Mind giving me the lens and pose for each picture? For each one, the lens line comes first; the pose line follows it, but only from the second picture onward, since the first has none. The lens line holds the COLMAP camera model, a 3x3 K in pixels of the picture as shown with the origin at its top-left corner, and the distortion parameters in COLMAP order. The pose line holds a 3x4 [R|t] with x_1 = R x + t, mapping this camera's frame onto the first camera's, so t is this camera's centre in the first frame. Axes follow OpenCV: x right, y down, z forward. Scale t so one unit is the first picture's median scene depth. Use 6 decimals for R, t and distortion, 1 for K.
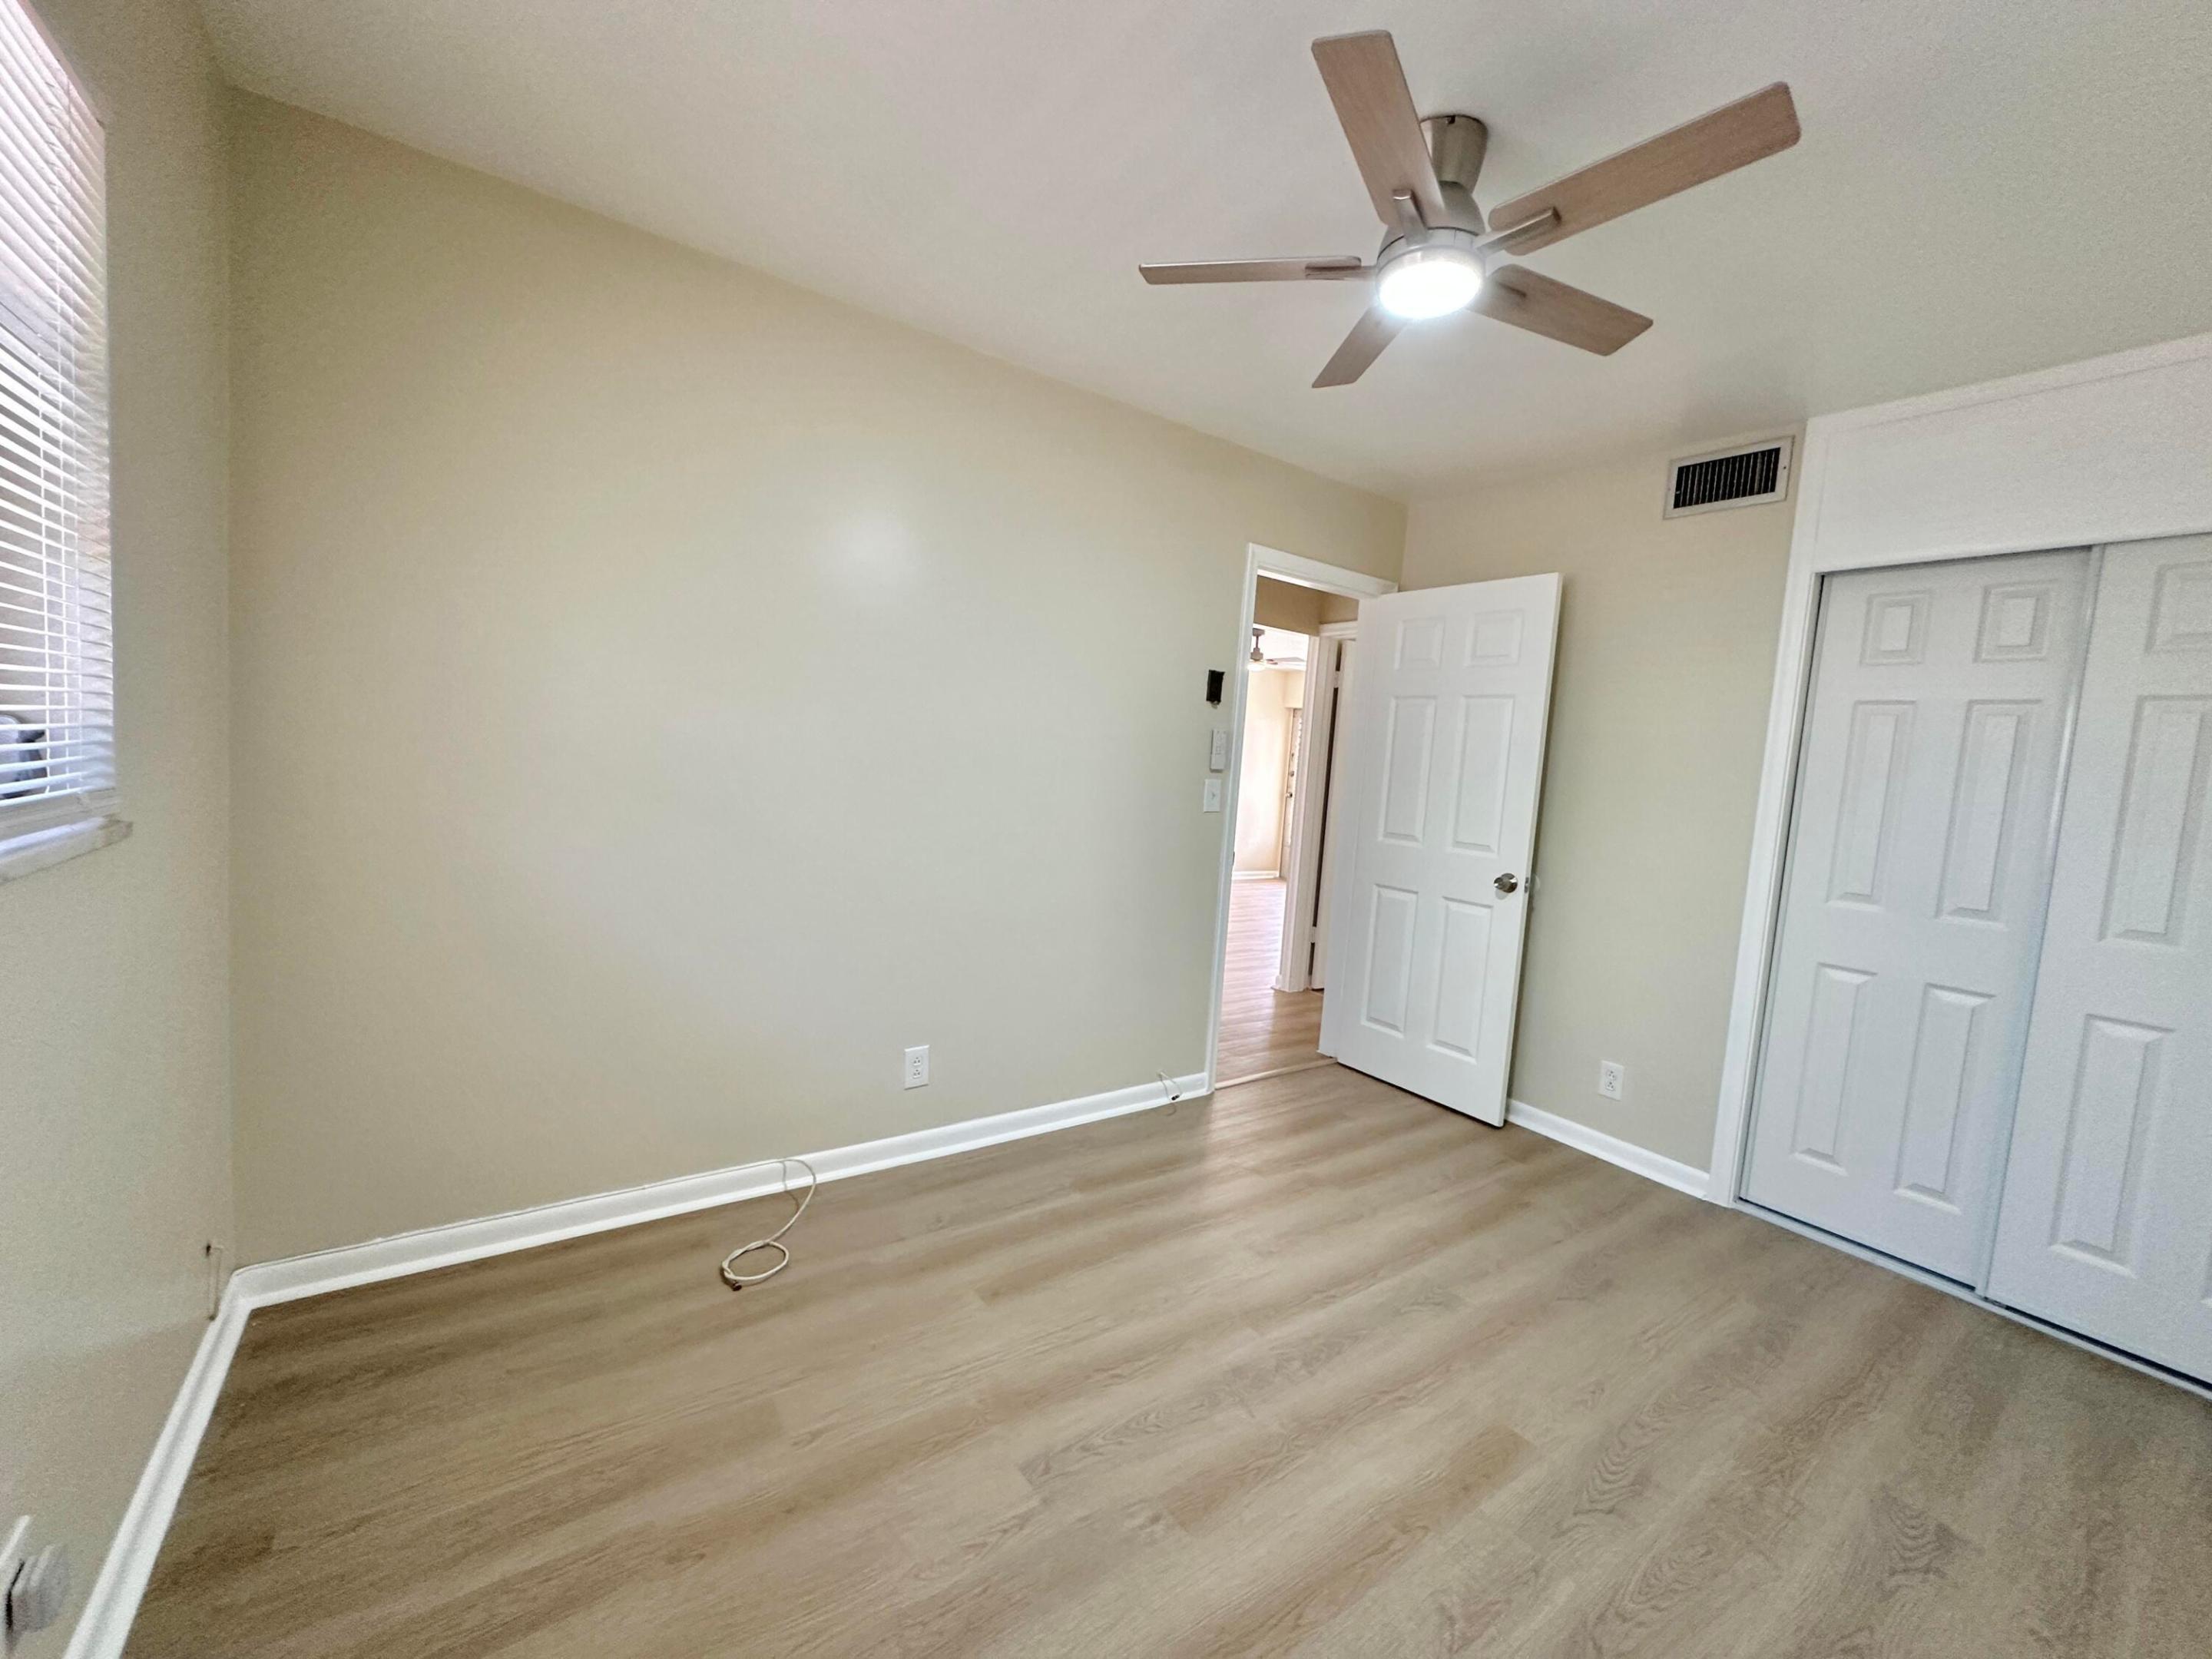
lens RADIAL K [[880.0, 0, 1101.3], [0, 880.0, 824.4], [0, 0, 1]] dist [0.000133, 0.001164]
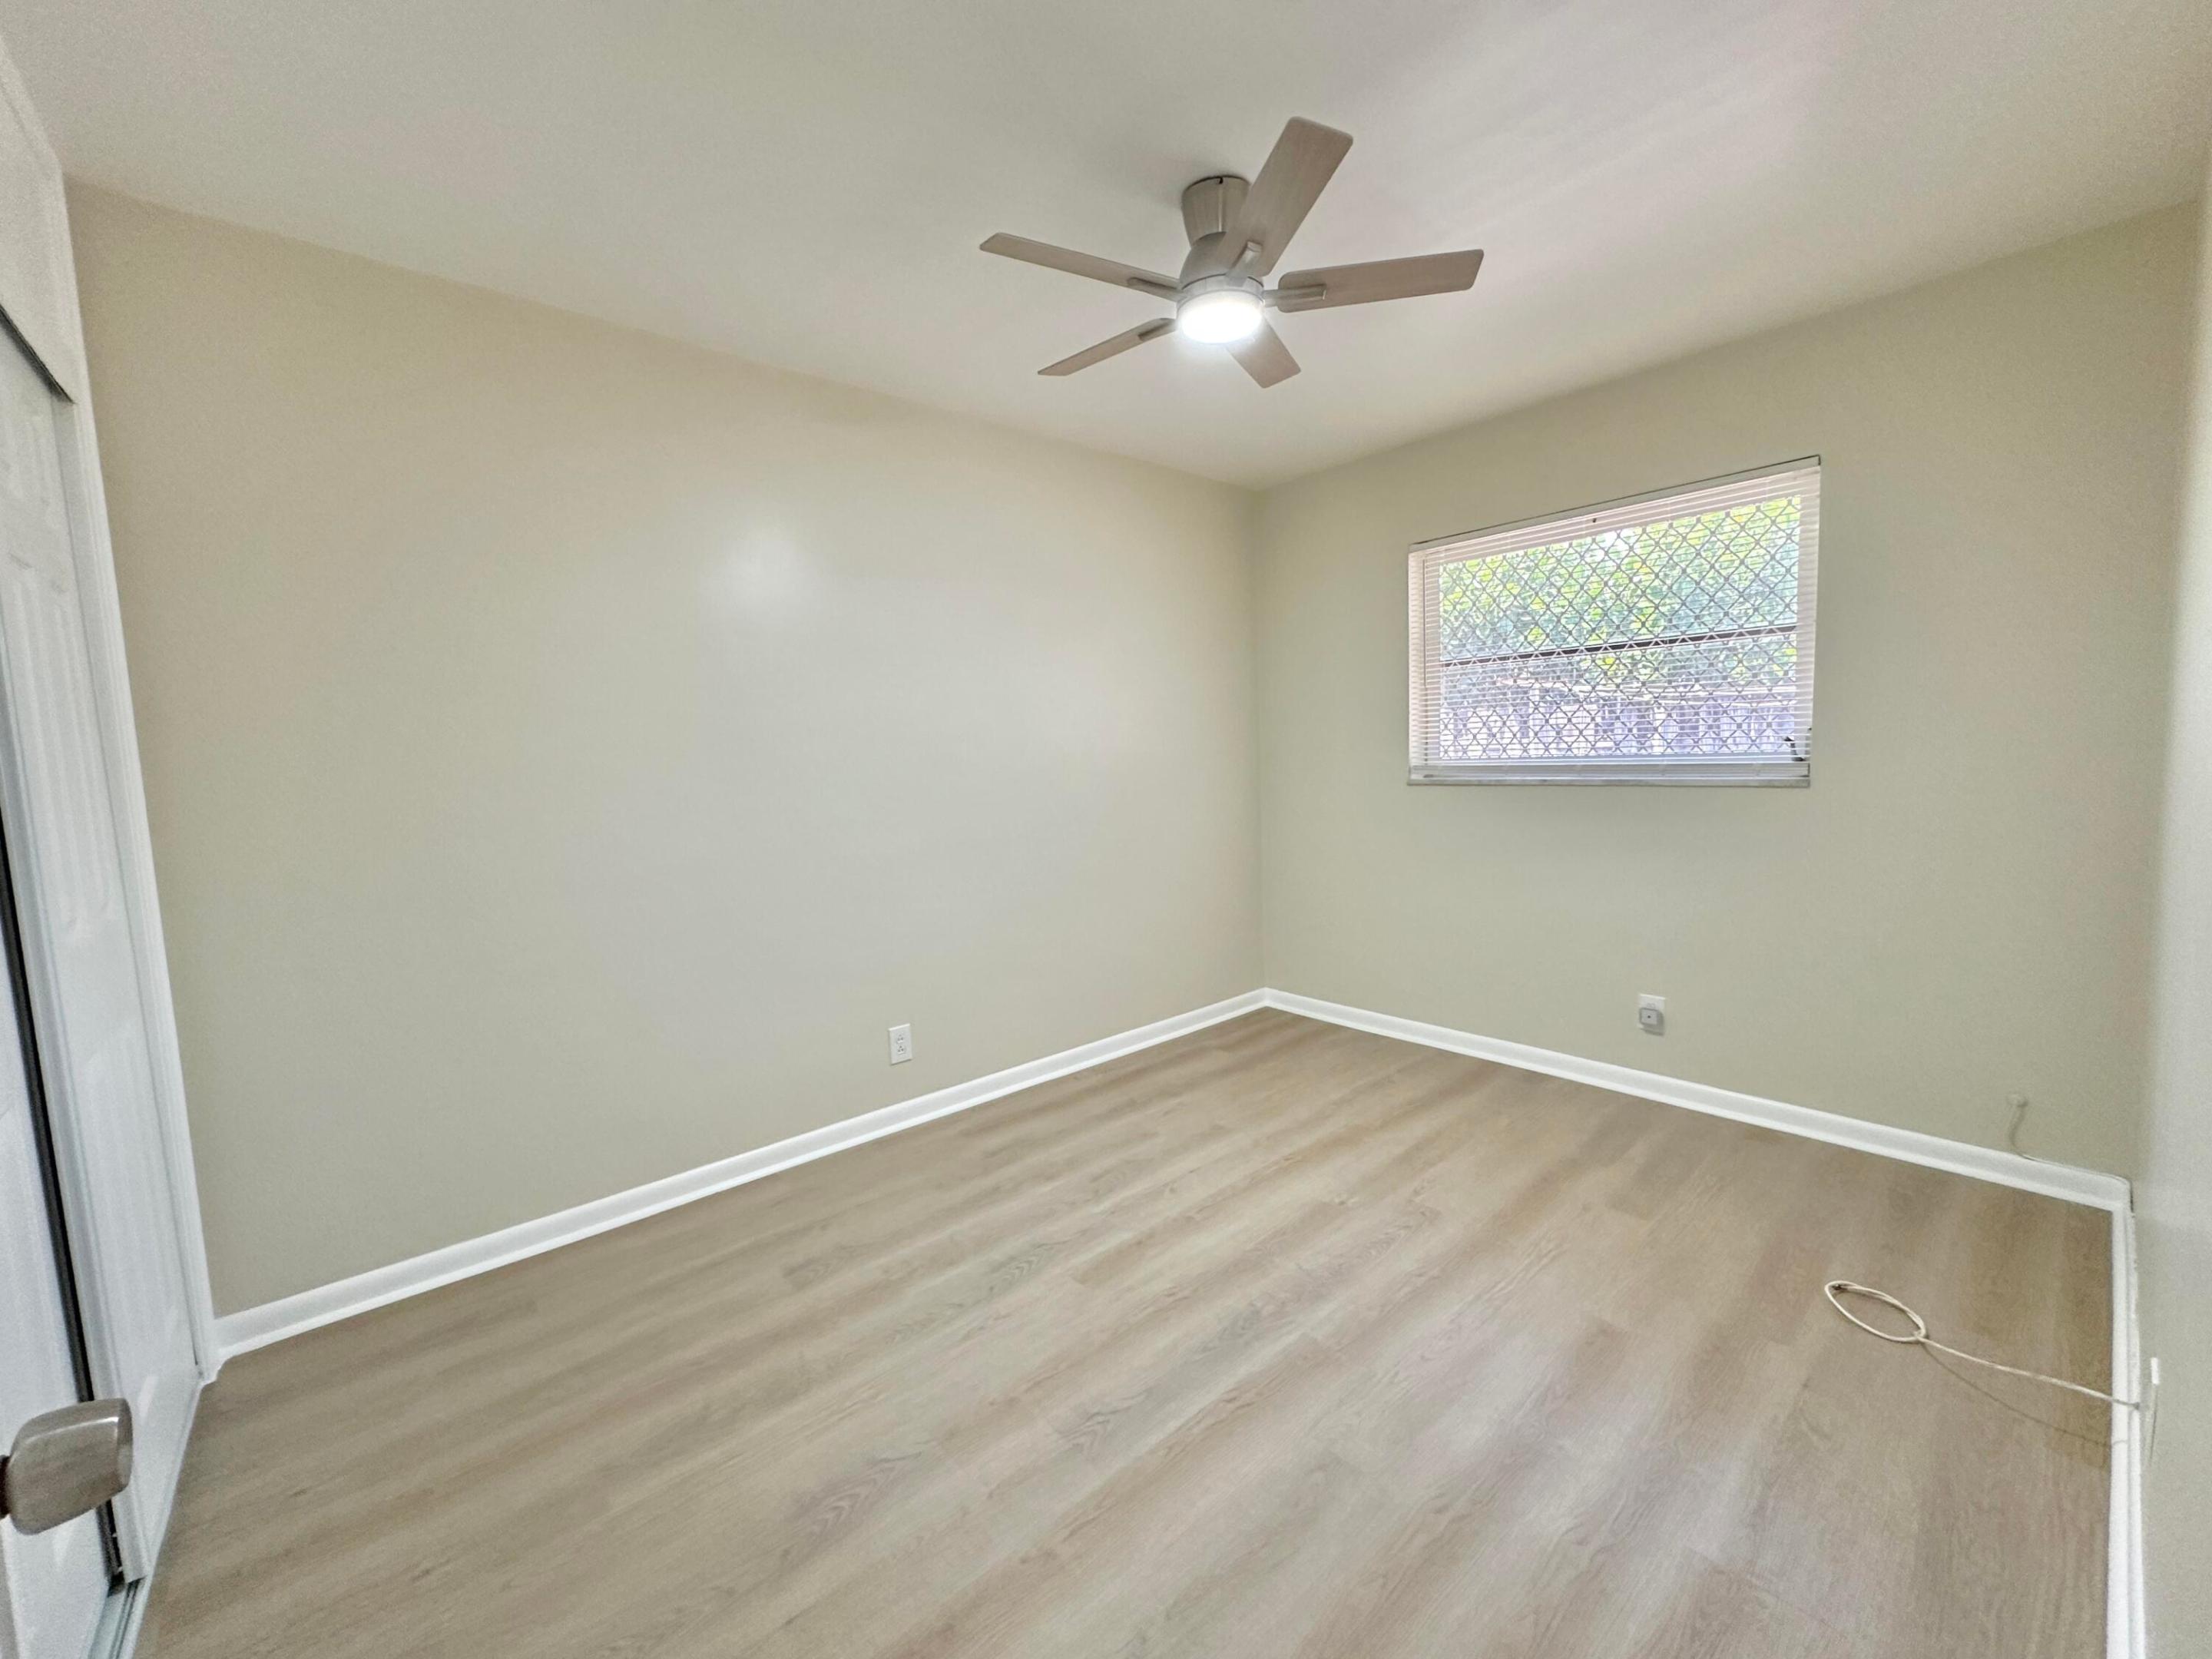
lens RADIAL K [[880.0, 0, 1105.9], [0, 880.0, 832.6], [0, 0, 1]] dist [0.000133, 0.001164]
pose [[-0.993805, -0.026457, -0.107939, 0.444194], [-0.044131, 0.985339, 0.164801, -0.079832], [0.101996, 0.168544, -0.980403, 1.577685]]
